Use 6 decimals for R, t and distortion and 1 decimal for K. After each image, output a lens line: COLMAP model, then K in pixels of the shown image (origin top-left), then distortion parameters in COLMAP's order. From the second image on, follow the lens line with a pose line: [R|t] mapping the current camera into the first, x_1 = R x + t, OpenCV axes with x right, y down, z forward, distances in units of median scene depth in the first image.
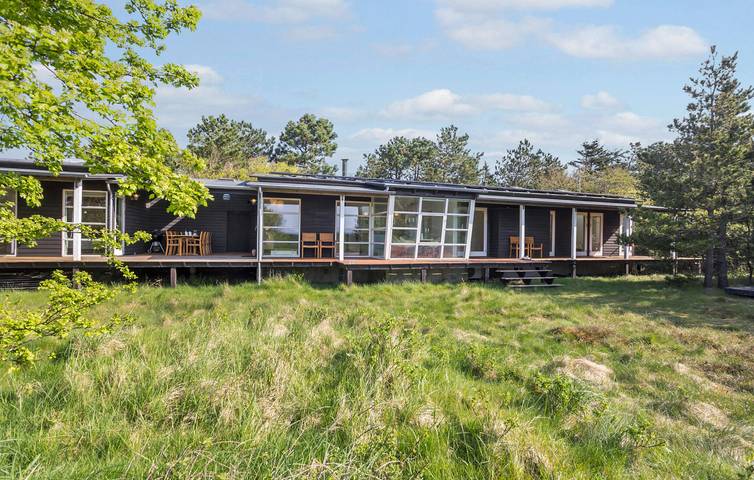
lens RADIAL K [[426.2, 0, 377.0], [0, 426.2, 240.0], [0, 0, 1]] dist [-0.003318, 0.000156]
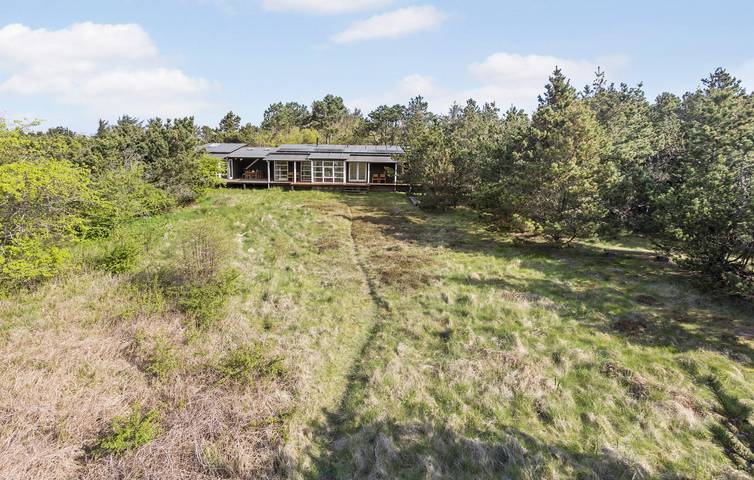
lens RADIAL K [[426.2, 0, 377.0], [0, 426.2, 240.0], [0, 0, 1]] dist [-0.003318, 0.000156]
pose [[0.965979, 0.062386, -0.250984, 1.172574], [-0.010180, 0.978889, 0.204140, -0.165161], [0.258421, -0.194640, 0.946221, -1.668590]]
